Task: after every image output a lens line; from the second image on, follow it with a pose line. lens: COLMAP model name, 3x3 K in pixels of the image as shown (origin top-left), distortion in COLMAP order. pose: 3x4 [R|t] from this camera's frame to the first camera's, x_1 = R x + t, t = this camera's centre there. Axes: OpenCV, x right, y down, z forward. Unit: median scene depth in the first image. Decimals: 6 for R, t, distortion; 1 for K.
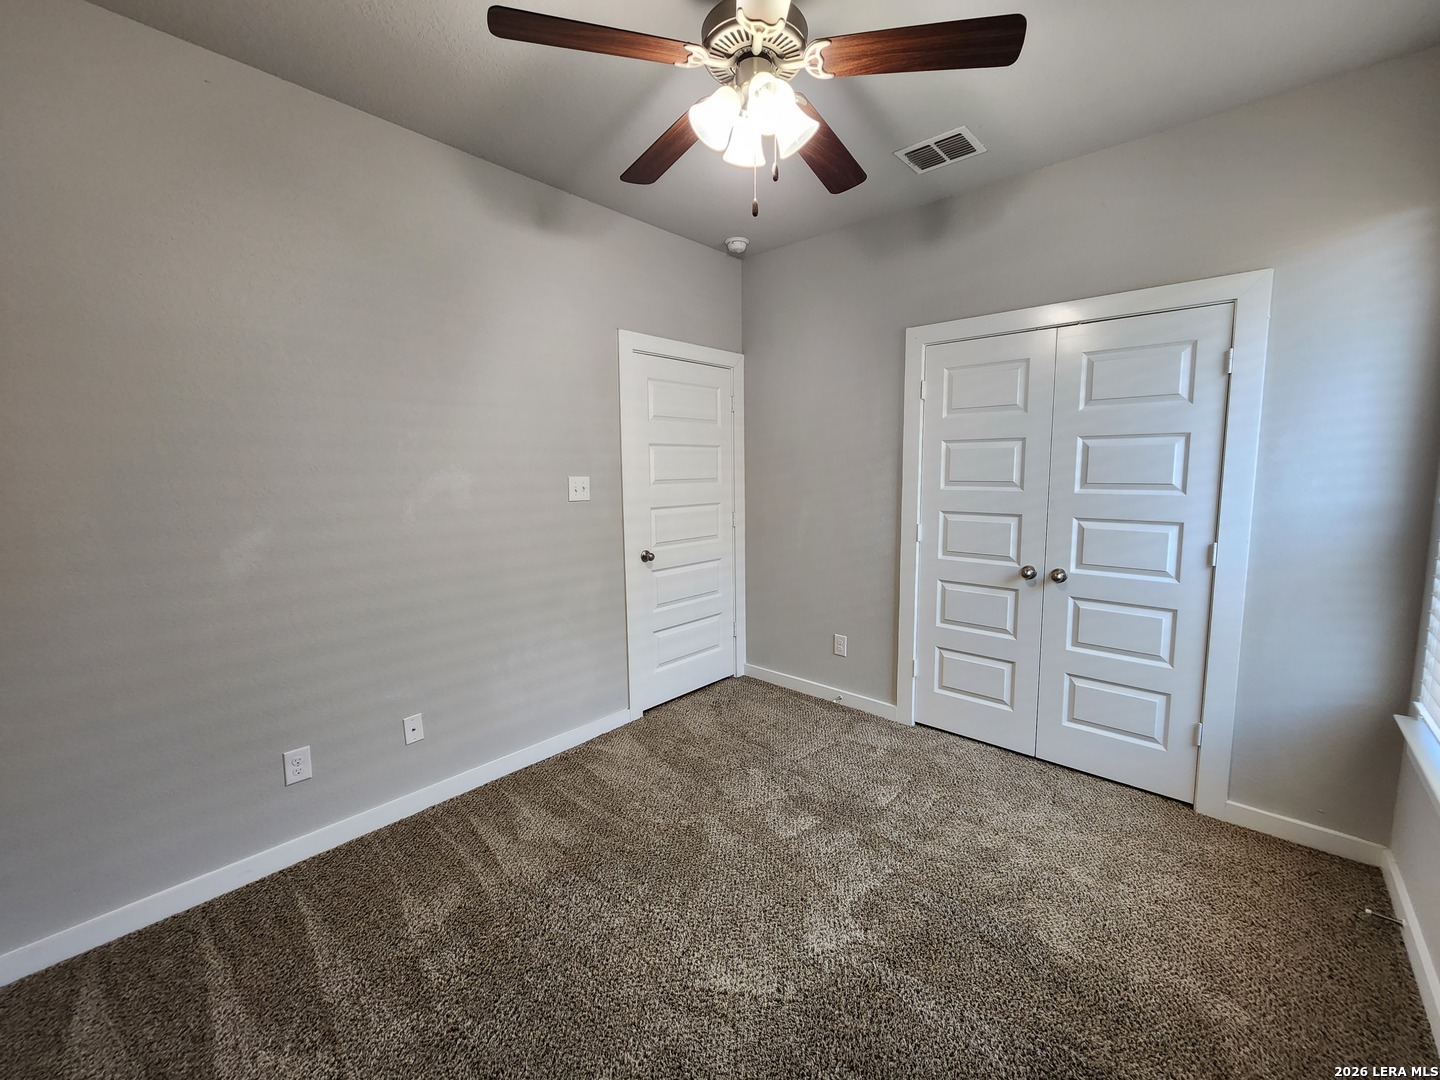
lens RADIAL K [[588.3, 0, 720.0], [0, 588.3, 540.0], [0, 0, 1]] dist [-0.000677, -0.000233]
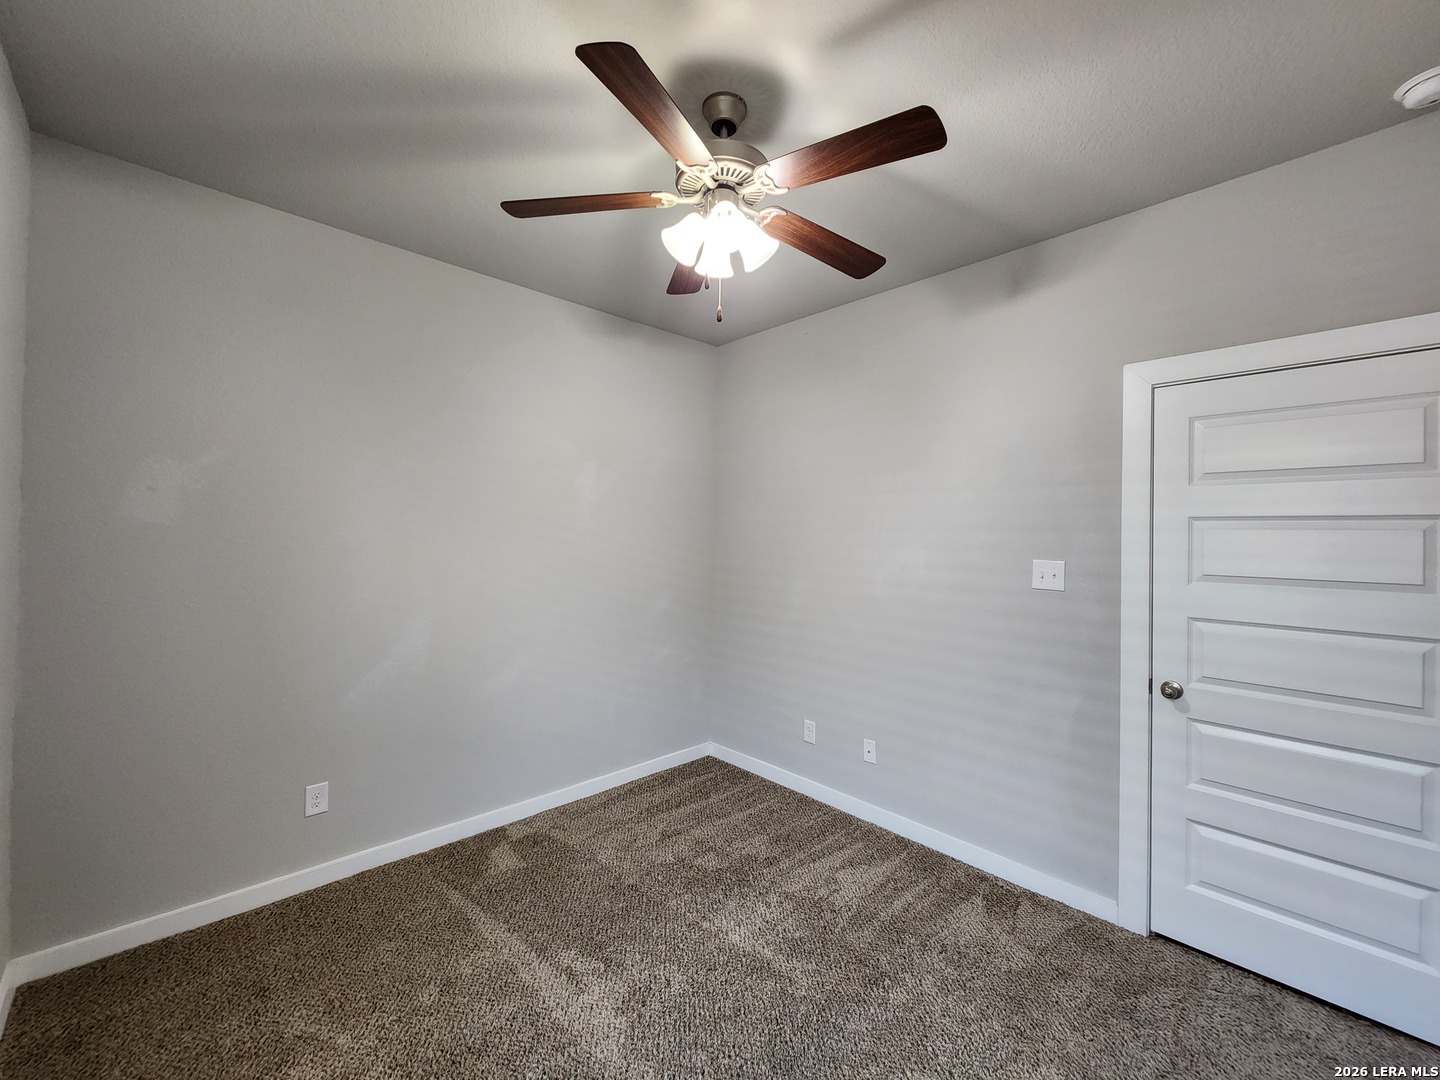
lens RADIAL K [[586.9, 0, 731.1], [0, 586.9, 533.0], [0, 0, 1]] dist [0.001486, -0.000200]
pose [[-0.077349, 0.006422, -0.996983, 0.622690], [-0.134066, 0.990830, 0.016784, -0.100650], [0.987949, 0.134960, -0.075779, 0.621104]]
